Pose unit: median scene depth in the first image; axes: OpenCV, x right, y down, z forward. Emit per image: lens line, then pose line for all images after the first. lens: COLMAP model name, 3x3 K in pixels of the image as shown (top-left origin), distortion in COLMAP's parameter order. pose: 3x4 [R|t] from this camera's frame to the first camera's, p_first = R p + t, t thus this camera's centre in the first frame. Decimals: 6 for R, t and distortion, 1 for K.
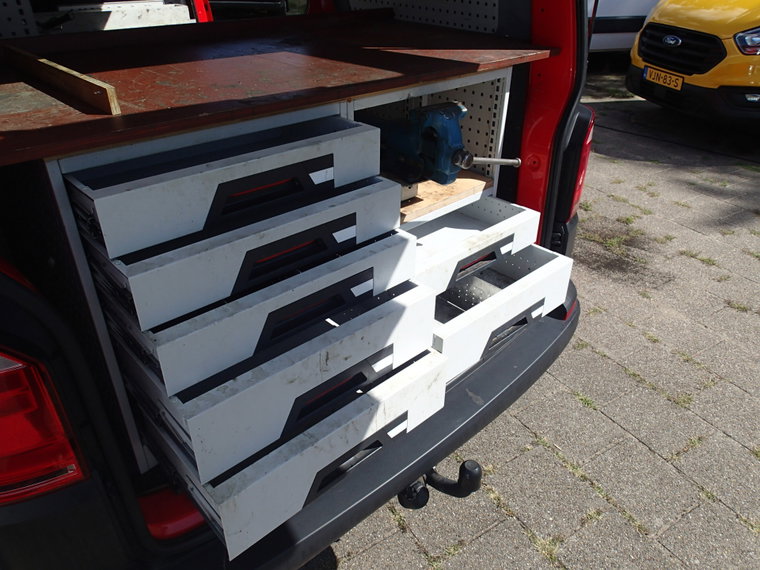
lens RADIAL K [[560.6, 0, 375.5], [0, 560.6, 279.8], [0, 0, 1]] dist [0.002535, -0.003417]
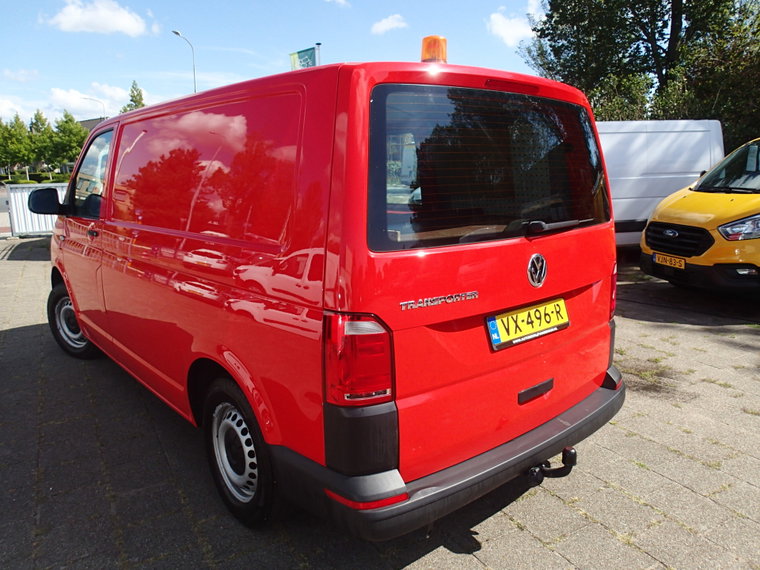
lens RADIAL K [[560.6, 0, 375.5], [0, 560.6, 279.8], [0, 0, 1]] dist [0.002535, -0.003417]
pose [[0.998568, -0.016491, -0.050883, -0.120705], [-0.002097, 0.938483, -0.345319, 0.172168], [0.053448, 0.344932, 0.937105, -0.295216]]
